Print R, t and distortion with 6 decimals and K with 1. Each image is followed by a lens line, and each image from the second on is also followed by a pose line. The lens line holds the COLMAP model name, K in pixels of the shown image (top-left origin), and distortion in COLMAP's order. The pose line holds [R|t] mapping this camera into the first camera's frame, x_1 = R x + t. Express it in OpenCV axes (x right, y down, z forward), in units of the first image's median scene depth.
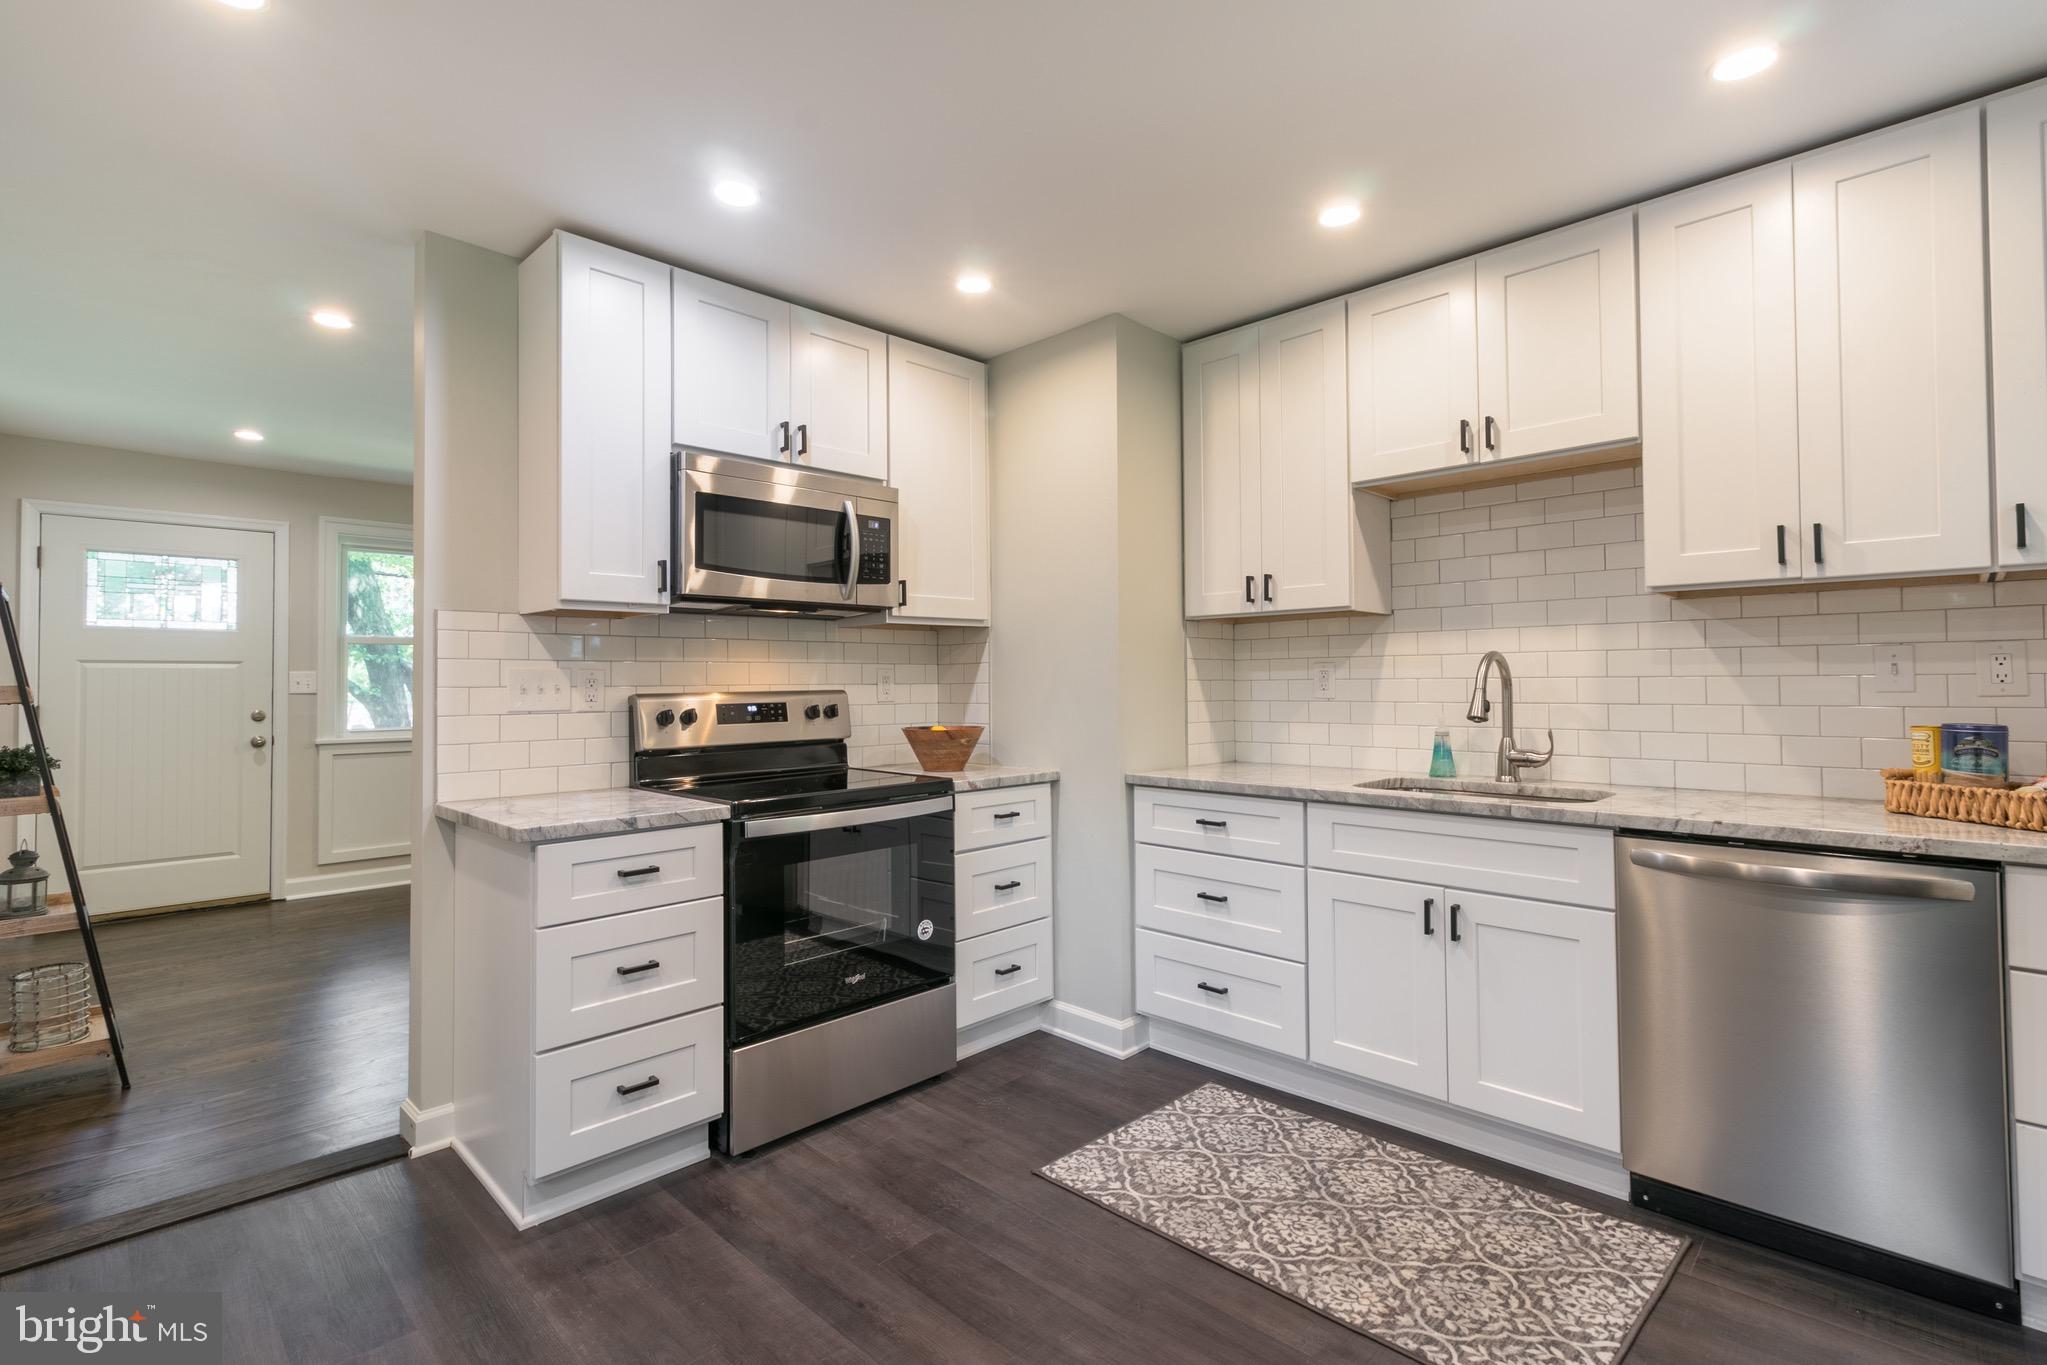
lens RADIAL K [[942.0, 0, 1011.4], [0, 942.0, 662.5], [0, 0, 1]] dist [0.006834, -0.001645]
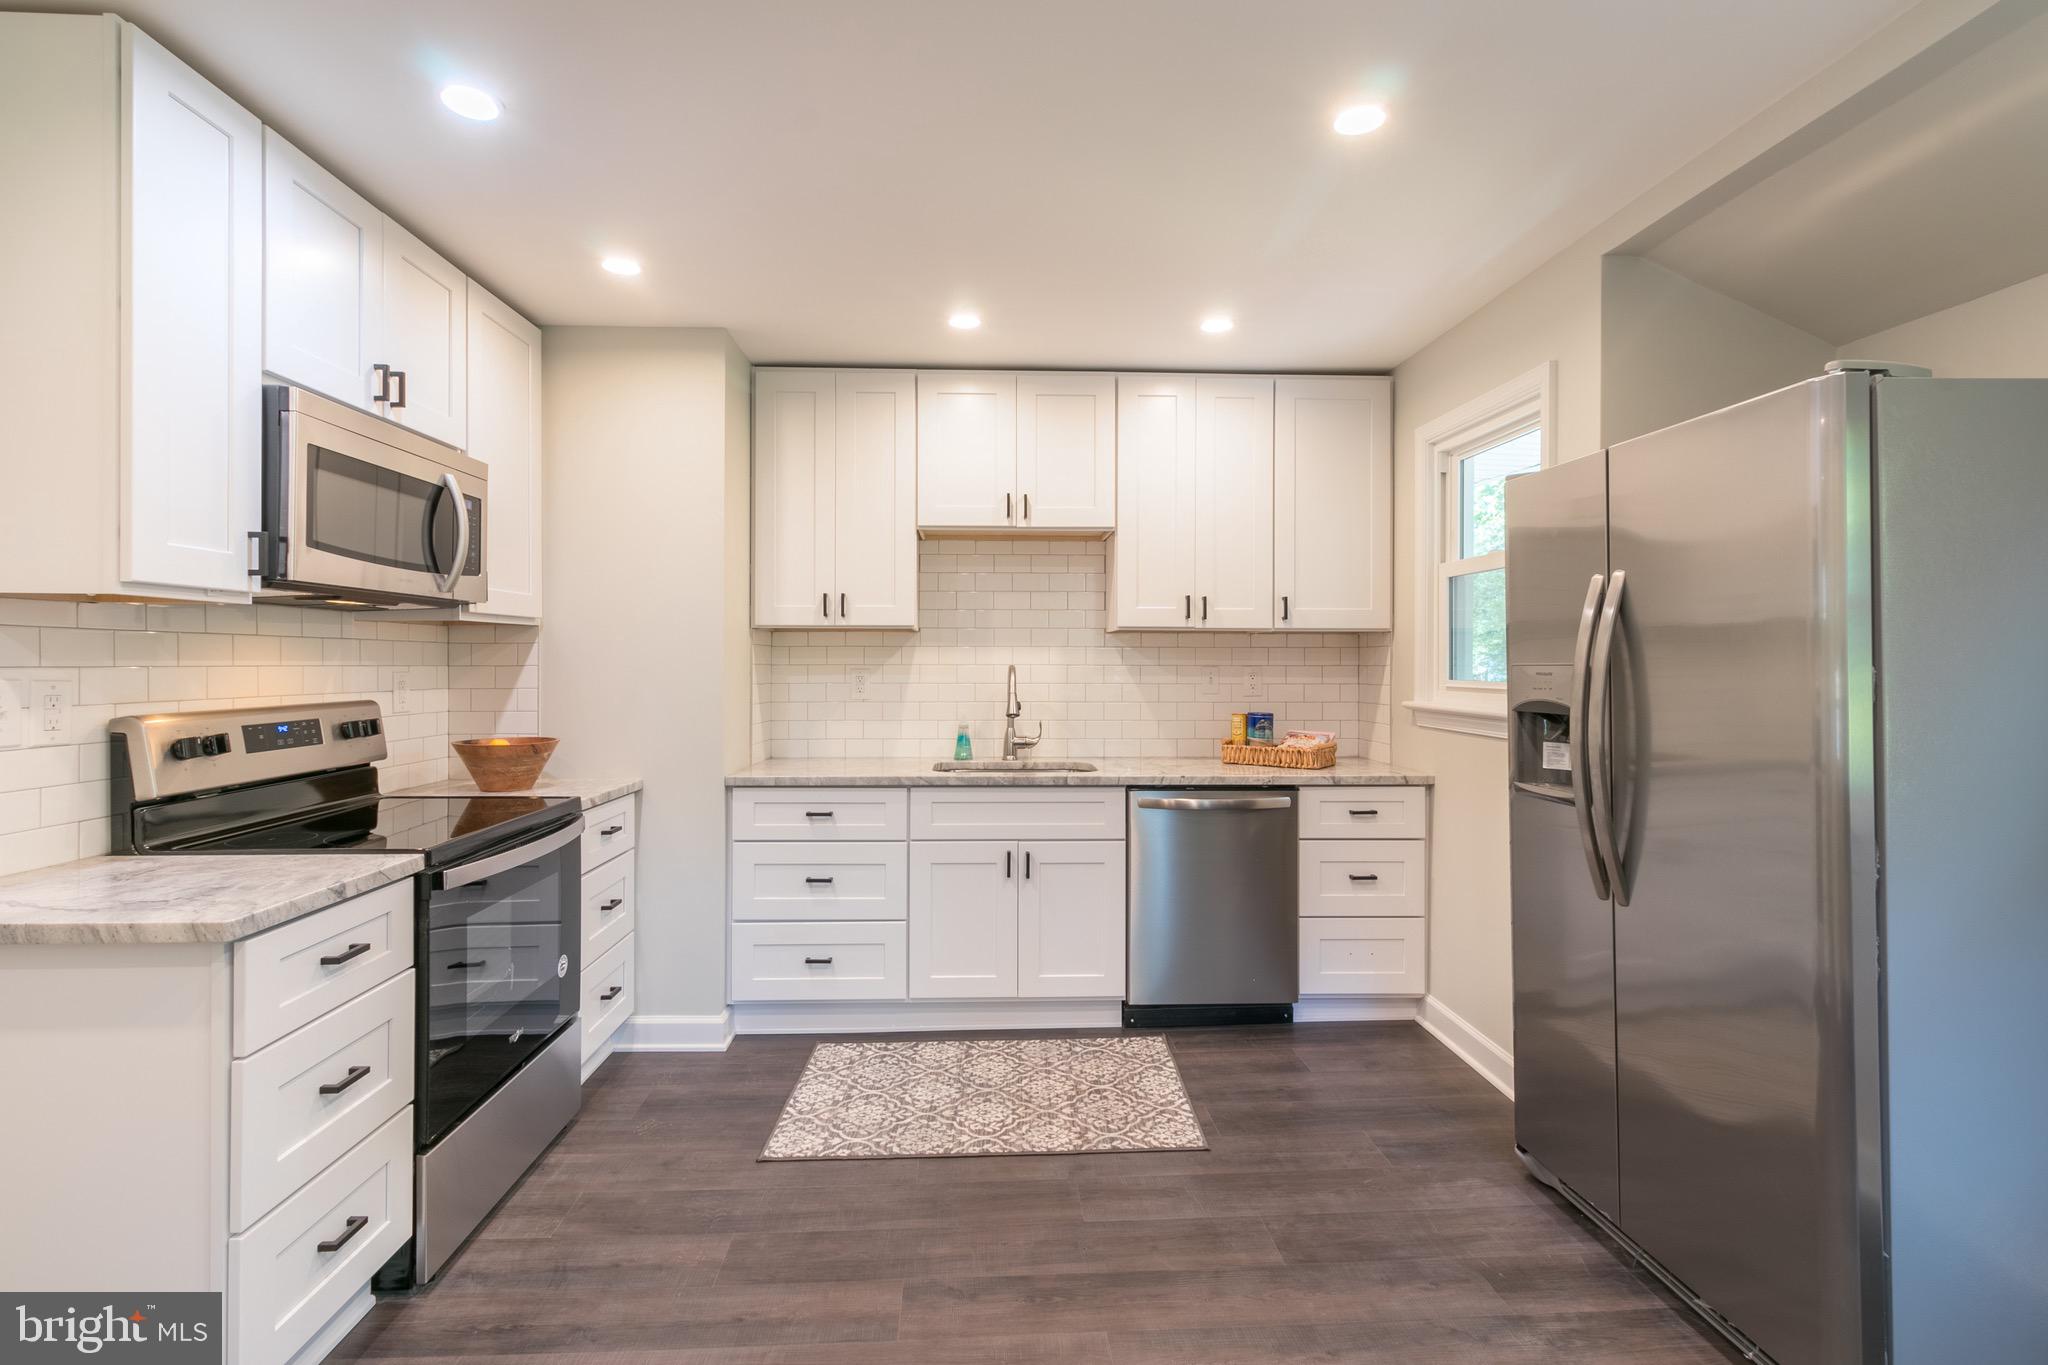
lens RADIAL K [[942.4, 0, 1009.8], [0, 942.4, 662.1], [0, 0, 1]] dist [0.006834, -0.001645]
pose [[0.682145, 0.010293, 0.731144, -0.520618], [-0.023621, 0.999689, 0.007964, -0.028548], [-0.730835, -0.022703, 0.682176, 0.082883]]
